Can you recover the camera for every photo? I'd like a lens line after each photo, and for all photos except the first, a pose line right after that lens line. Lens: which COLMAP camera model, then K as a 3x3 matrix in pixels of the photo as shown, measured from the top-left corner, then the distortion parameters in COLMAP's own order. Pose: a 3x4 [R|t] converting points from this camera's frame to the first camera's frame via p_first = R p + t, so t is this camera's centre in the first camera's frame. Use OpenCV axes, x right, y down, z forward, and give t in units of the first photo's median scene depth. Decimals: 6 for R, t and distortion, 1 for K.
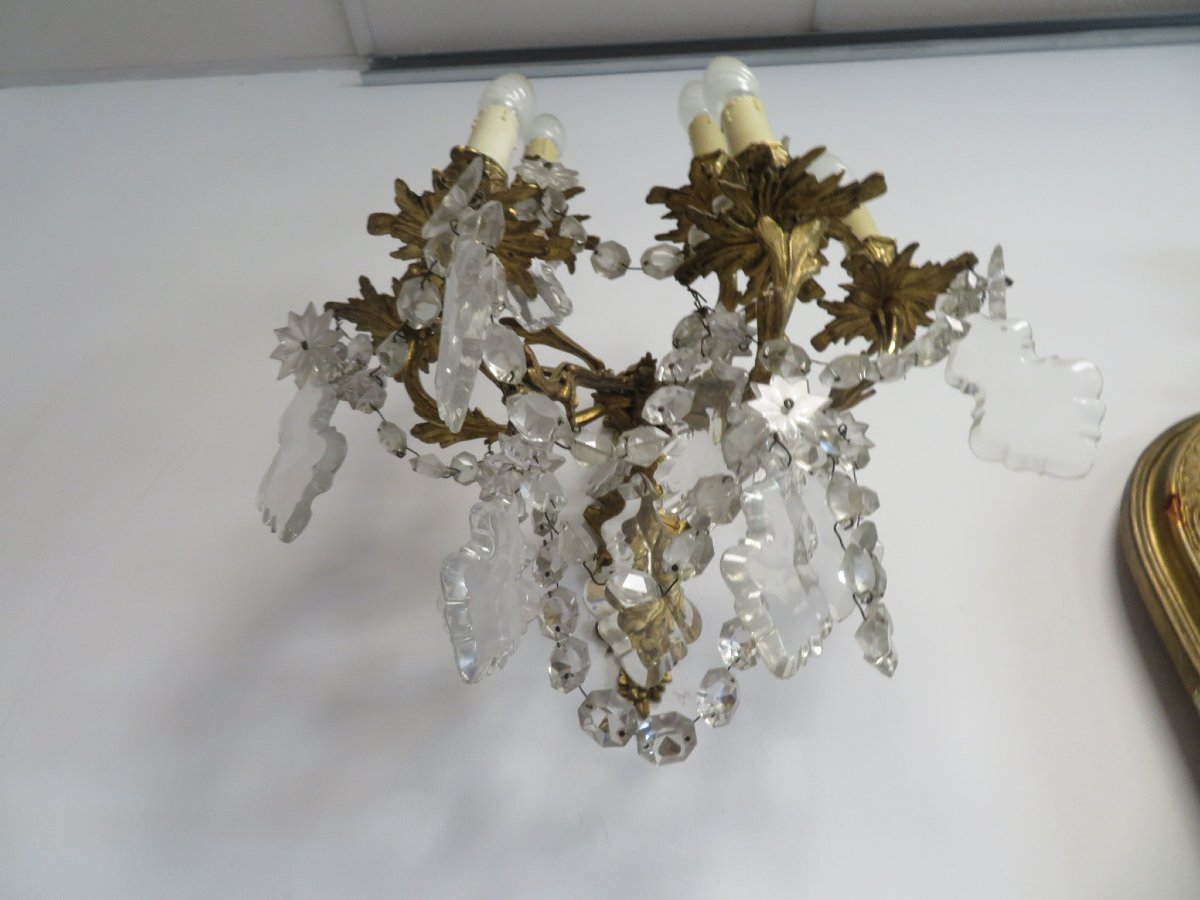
lens RADIAL K [[837.9, 0, 605.5], [0, 837.9, 455.3], [0, 0, 1]] dist [-0.004244, -0.003844]
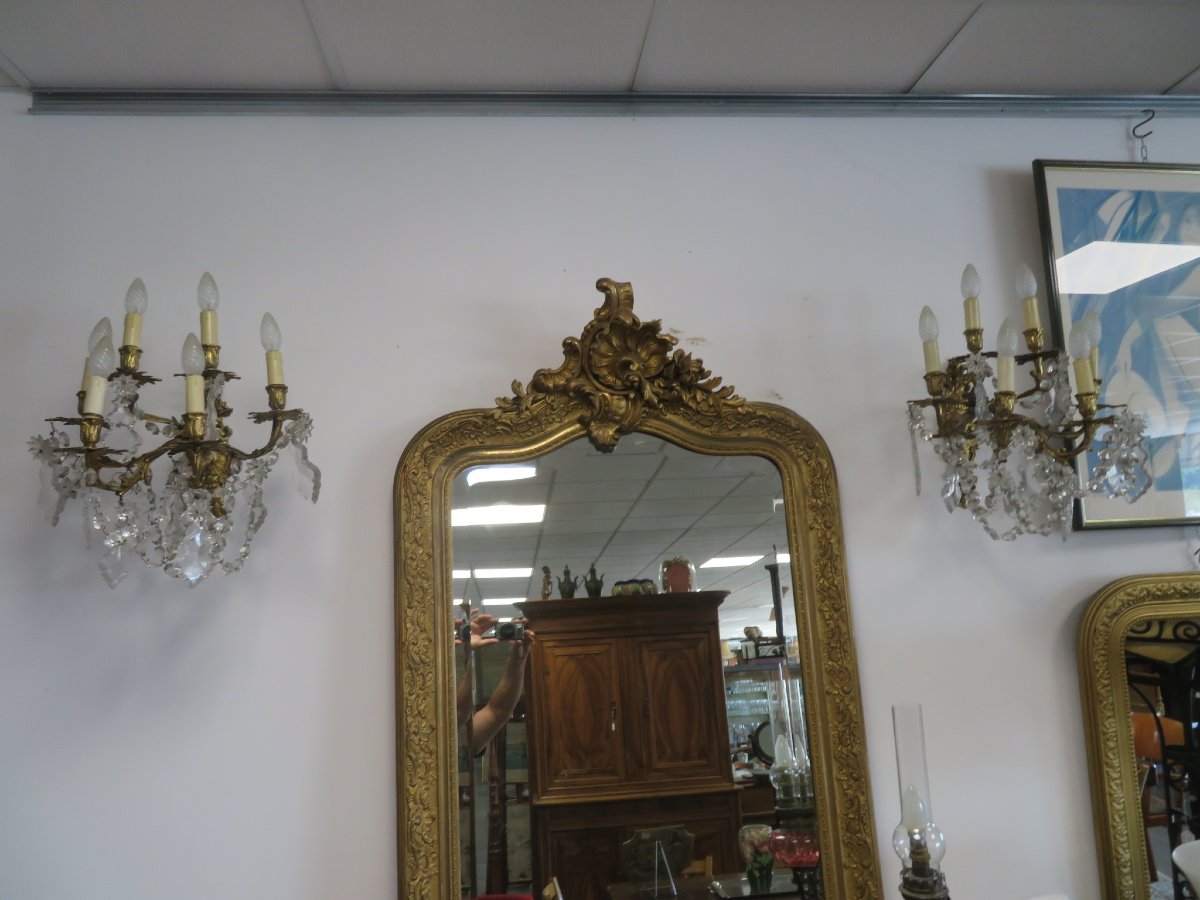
lens RADIAL K [[837.9, 0, 607.0], [0, 837.9, 453.2], [0, 0, 1]] dist [-0.004244, -0.003844]
pose [[0.985277, -0.035238, 0.167298, 0.947319], [-0.054014, 0.864253, 0.500149, -1.508757], [-0.162212, -0.501822, 0.849625, -1.522199]]
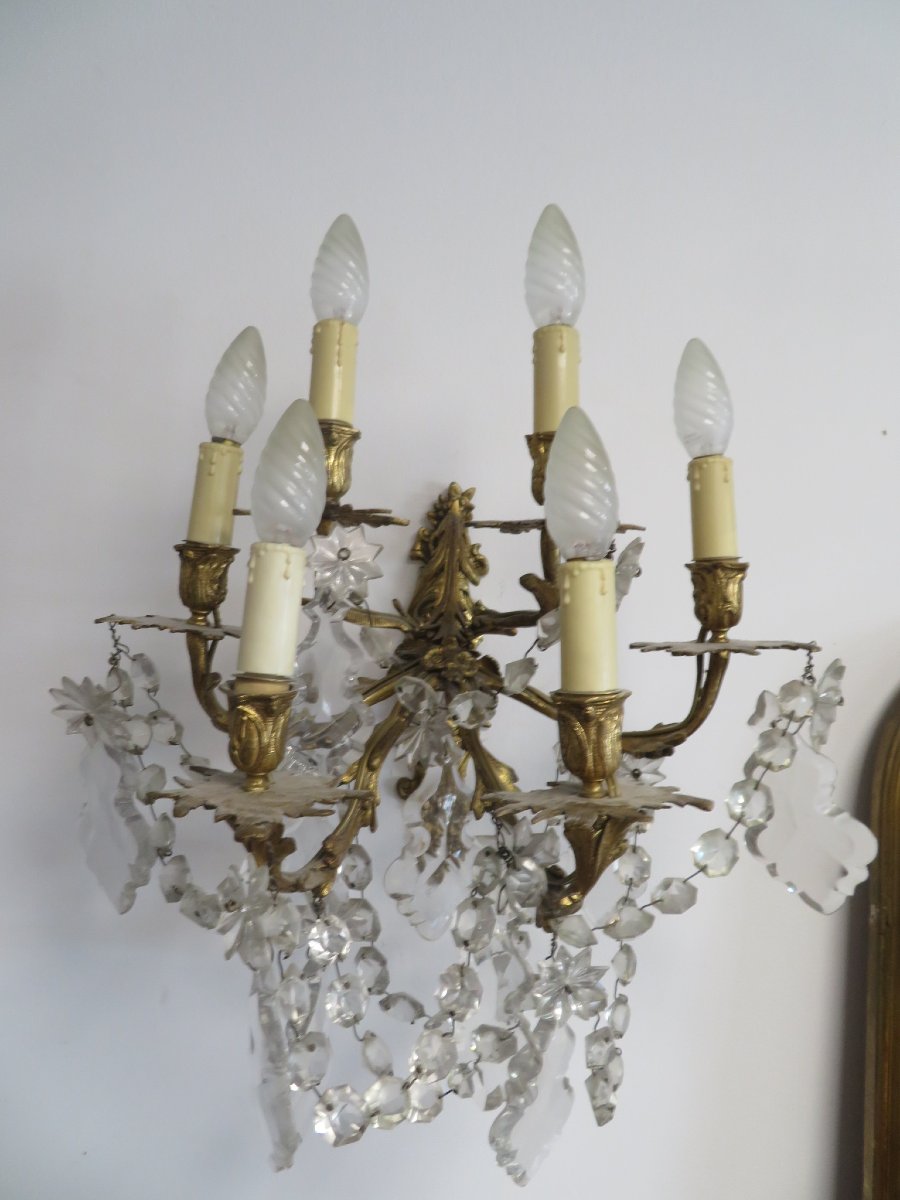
lens RADIAL K [[837.9, 0, 458.2], [0, 837.9, 595.5], [0, 0, 1]] dist [-0.004244, -0.003844]
pose [[0.997912, 0.027576, 0.058398, -0.003909], [-0.058450, 0.770214, 0.635102, -0.825802], [-0.027466, -0.637189, 0.770218, 0.340776]]
